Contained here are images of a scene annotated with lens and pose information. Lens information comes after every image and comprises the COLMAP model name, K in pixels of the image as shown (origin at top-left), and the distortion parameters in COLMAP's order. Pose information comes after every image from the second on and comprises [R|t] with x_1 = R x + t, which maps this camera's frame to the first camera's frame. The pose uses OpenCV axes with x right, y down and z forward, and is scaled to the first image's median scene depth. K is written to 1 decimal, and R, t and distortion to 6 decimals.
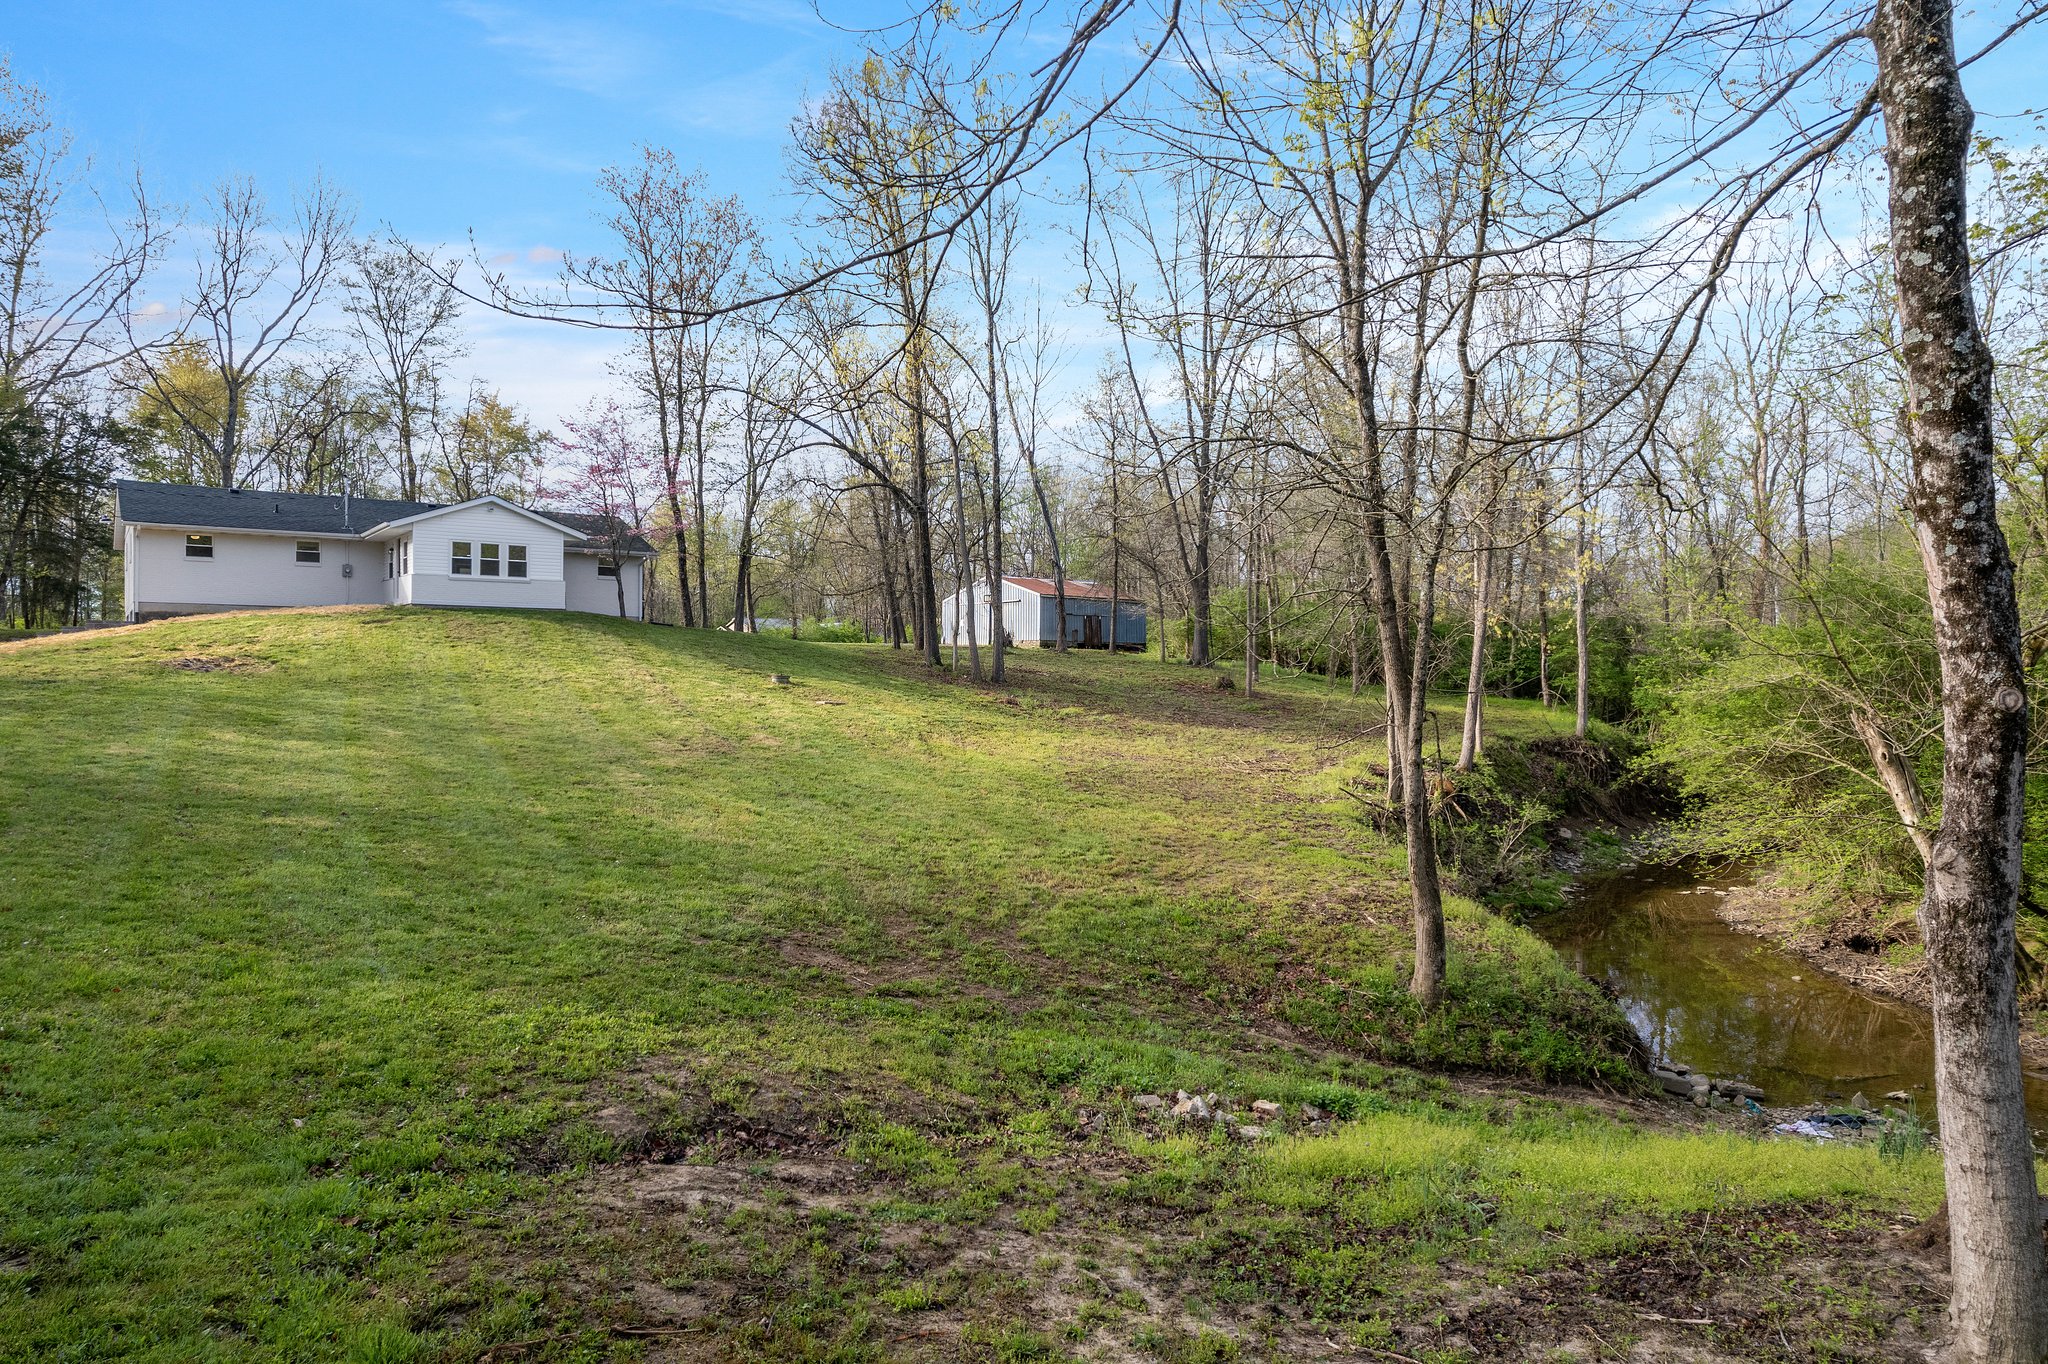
lens RADIAL K [[1286.3, 0, 1024.0], [0, 1286.3, 682.0], [0, 0, 1]] dist [-0.054247, -0.000540]
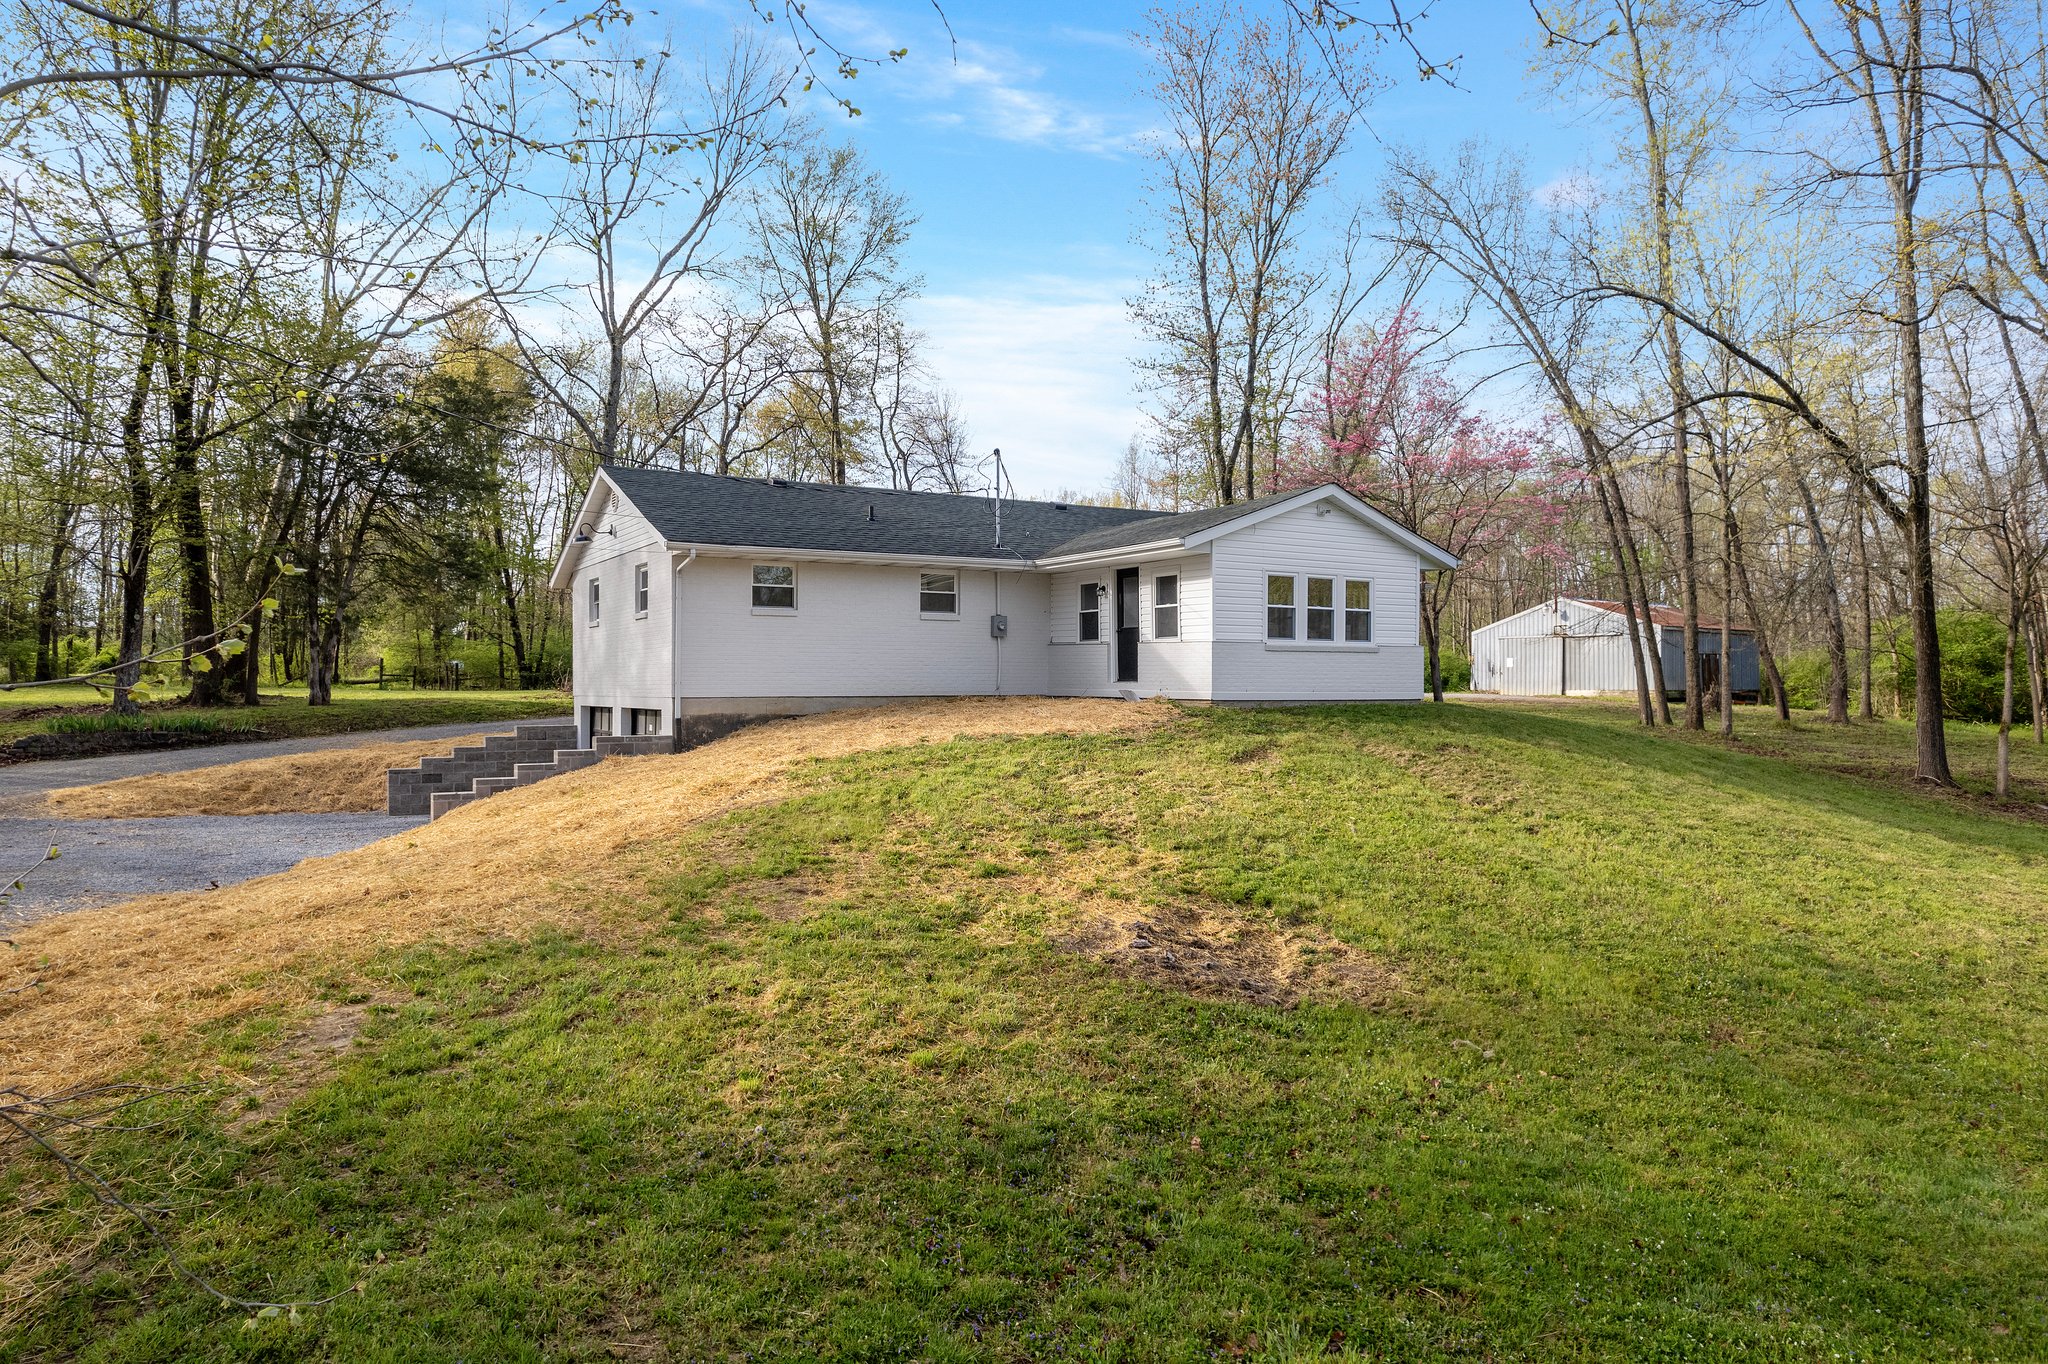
lens RADIAL K [[1286.3, 0, 1024.0], [0, 1286.3, 682.0], [0, 0, 1]] dist [-0.054247, -0.000540]
pose [[0.993944, -0.001588, -0.109873, -0.465231], [0.001522, 0.999999, -0.000688, -0.064125], [0.109874, 0.000517, 0.993945, 0.456686]]
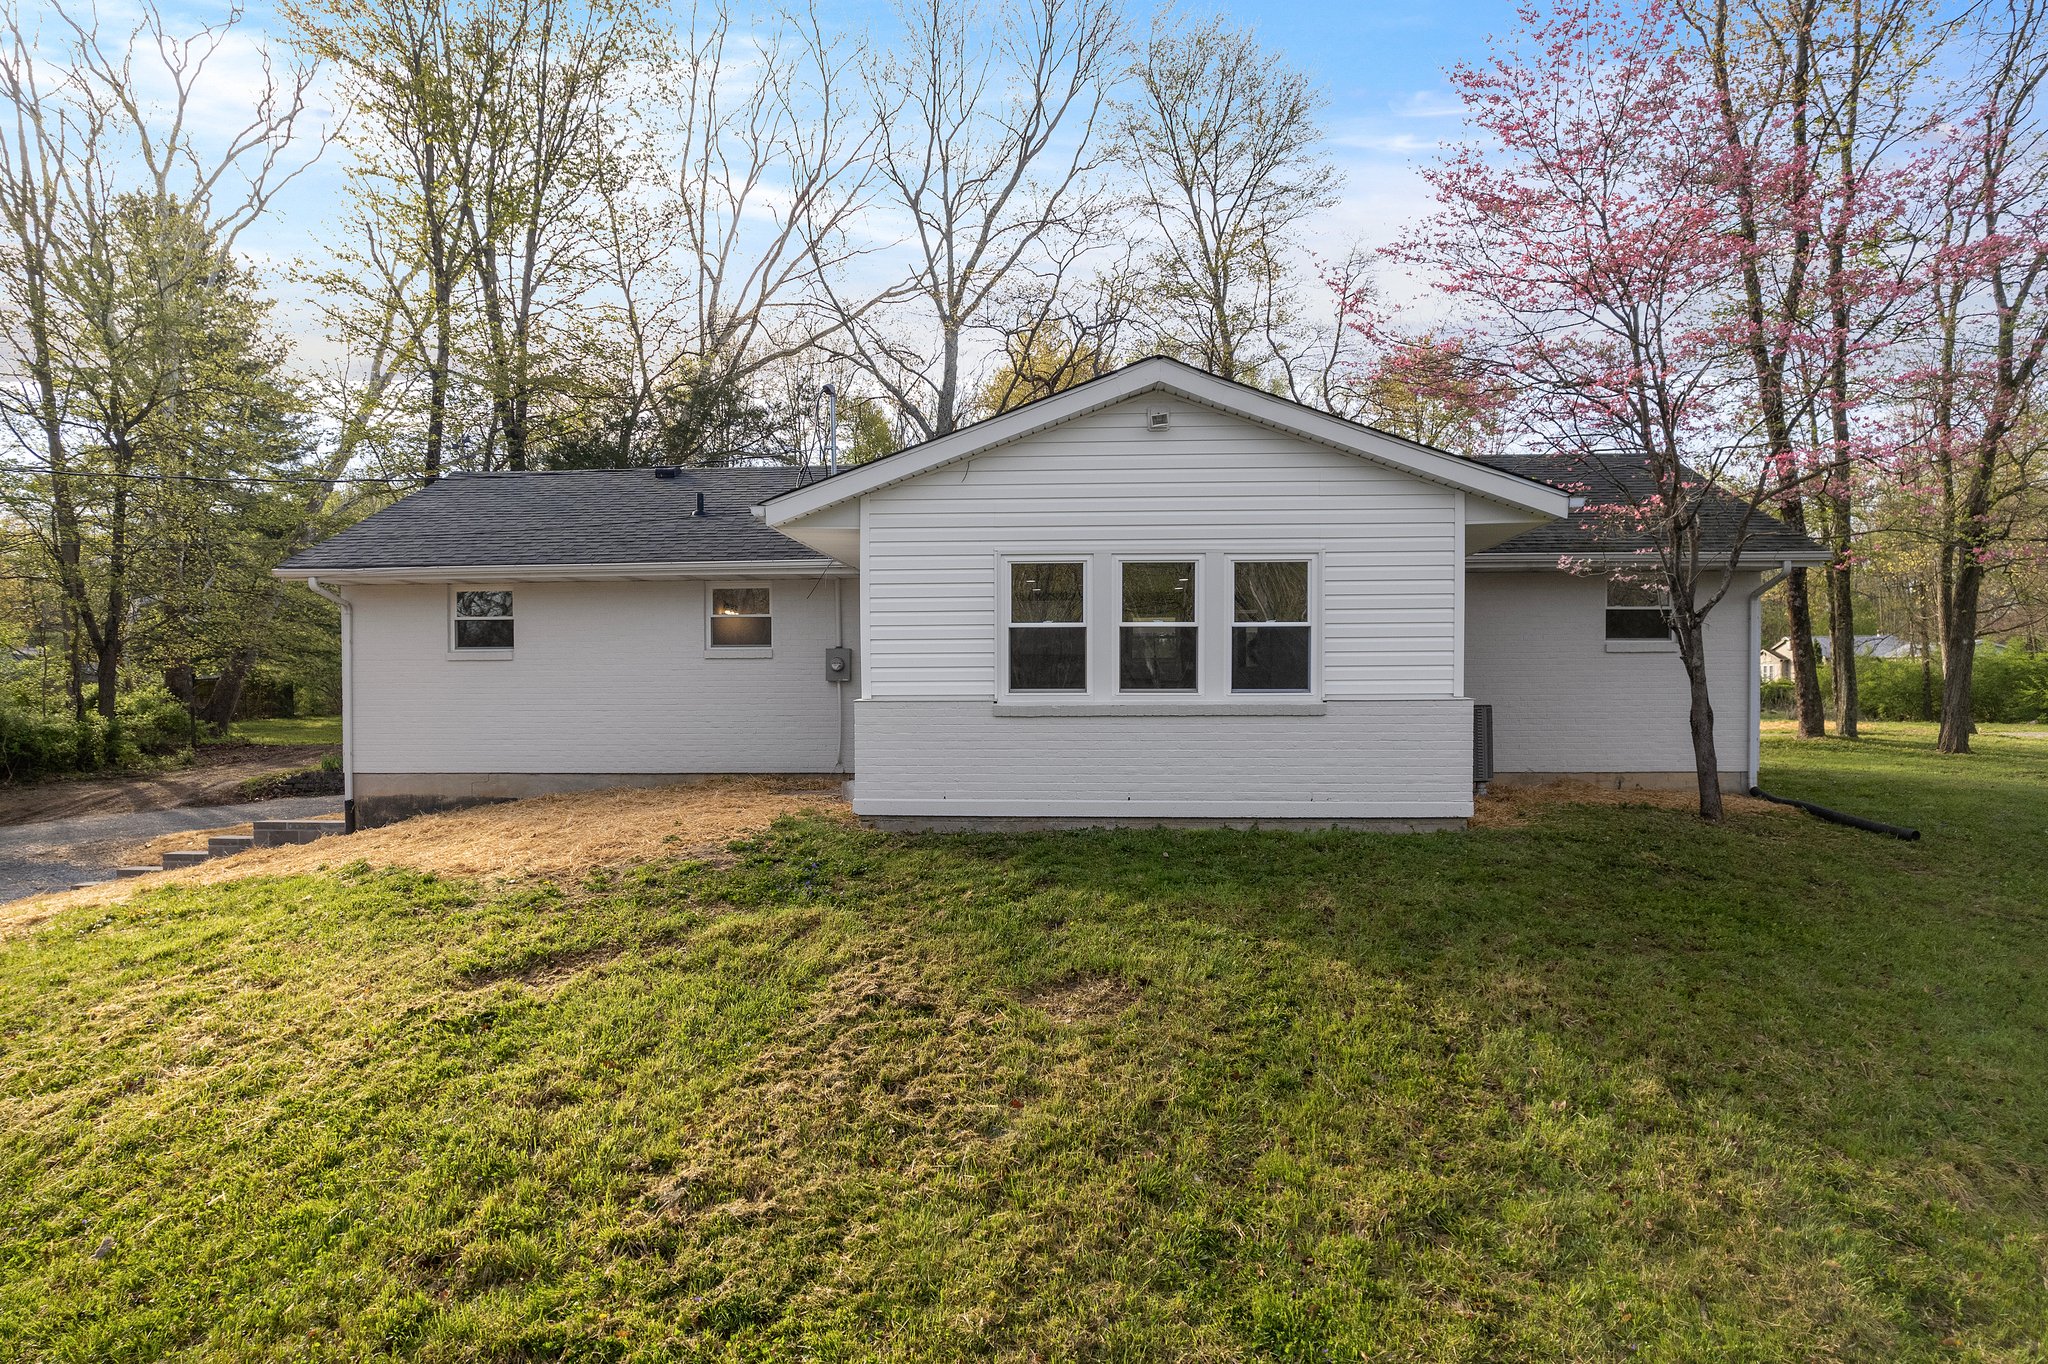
lens RADIAL K [[1286.3, 0, 1024.0], [0, 1286.3, 682.0], [0, 0, 1]] dist [-0.054247, -0.000540]
pose [[0.743374, -0.006911, -0.668840, -0.264775], [0.005471, 0.999976, -0.004252, -0.081723], [0.668853, -0.000499, 0.743394, 0.772591]]
